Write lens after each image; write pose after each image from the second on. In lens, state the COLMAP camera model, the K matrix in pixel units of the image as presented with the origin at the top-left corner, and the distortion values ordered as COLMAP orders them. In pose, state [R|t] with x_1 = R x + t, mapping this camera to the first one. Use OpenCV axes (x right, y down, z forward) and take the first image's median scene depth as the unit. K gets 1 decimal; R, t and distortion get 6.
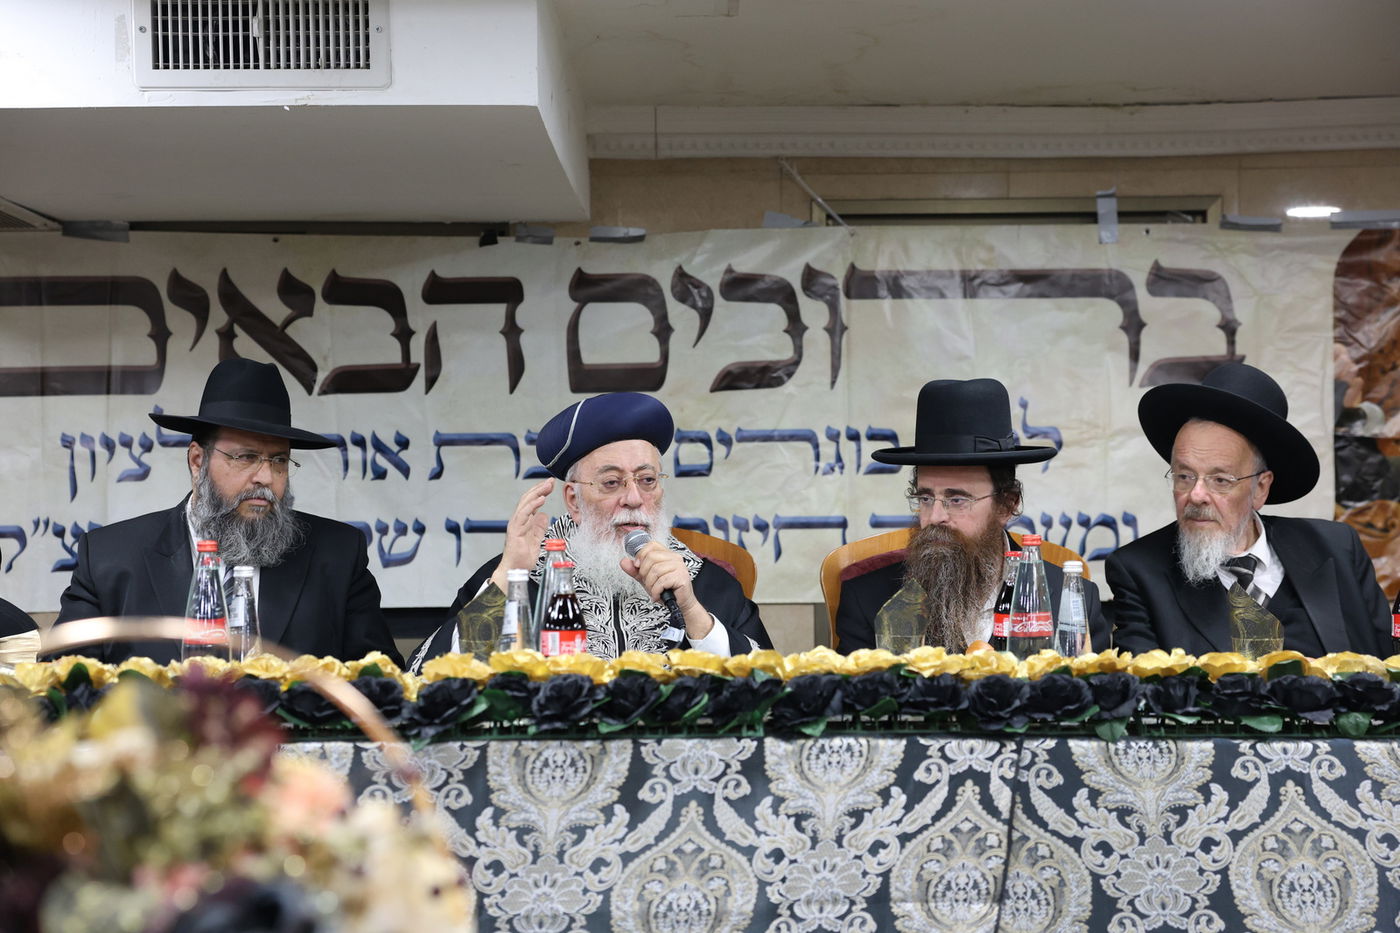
lens RADIAL K [[2294.4, 0, 700.0], [0, 2294.4, 466.5], [0, 0, 1]] dist [0.211544, 0.006567]
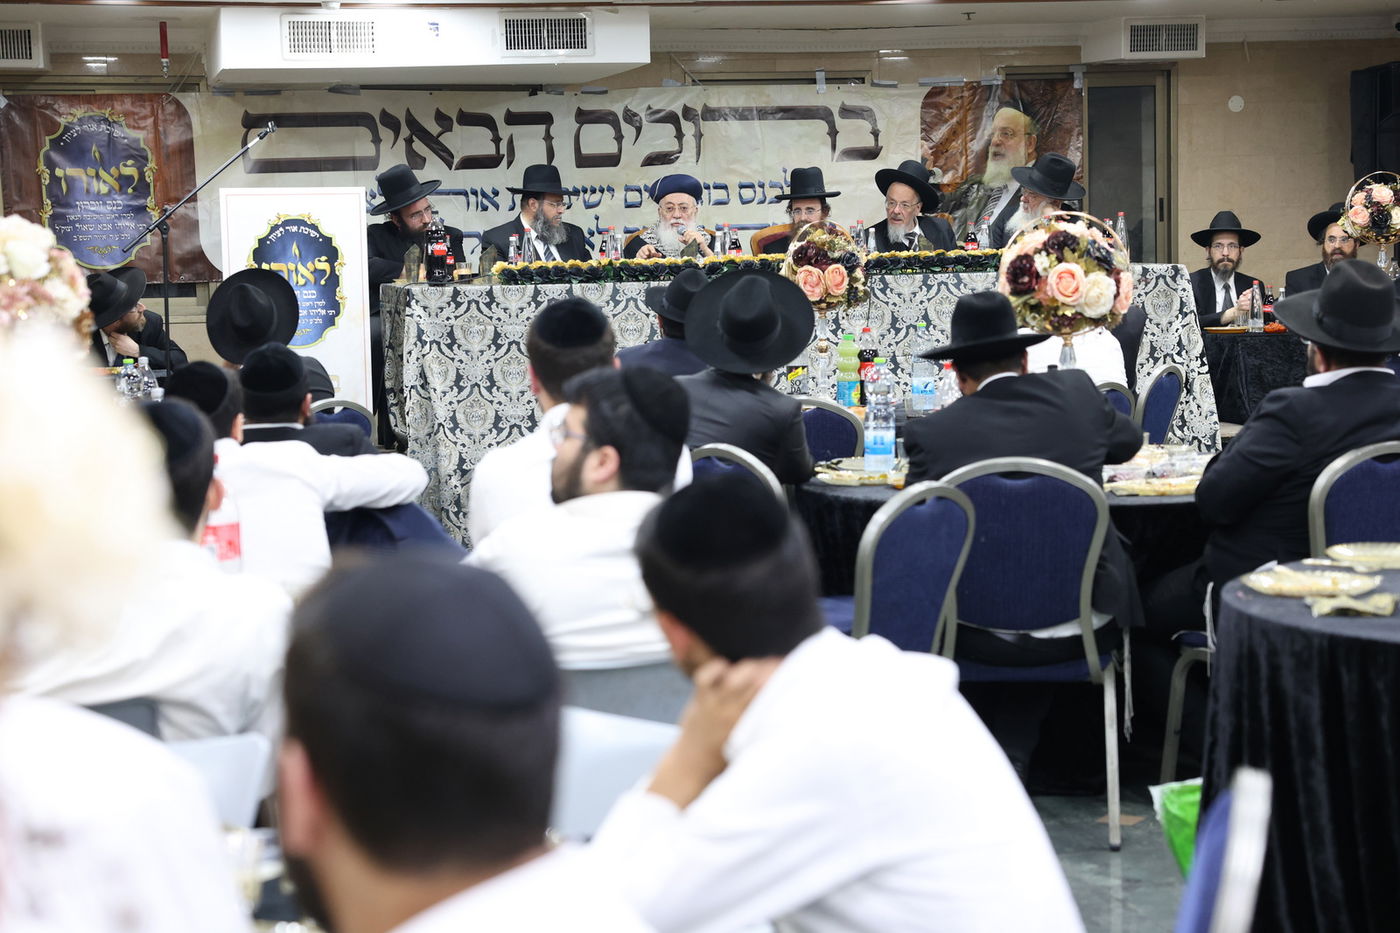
lens RADIAL K [[3096.4, 0, 700.0], [0, 3096.4, 466.5], [0, 0, 1]] dist [0.465058, -0.037401]
pose [[0.970490, -0.035673, 0.238490, -0.628812], [0.016179, 0.996401, 0.083203, 0.004779], [-0.240600, -0.076889, 0.967574, -1.776341]]
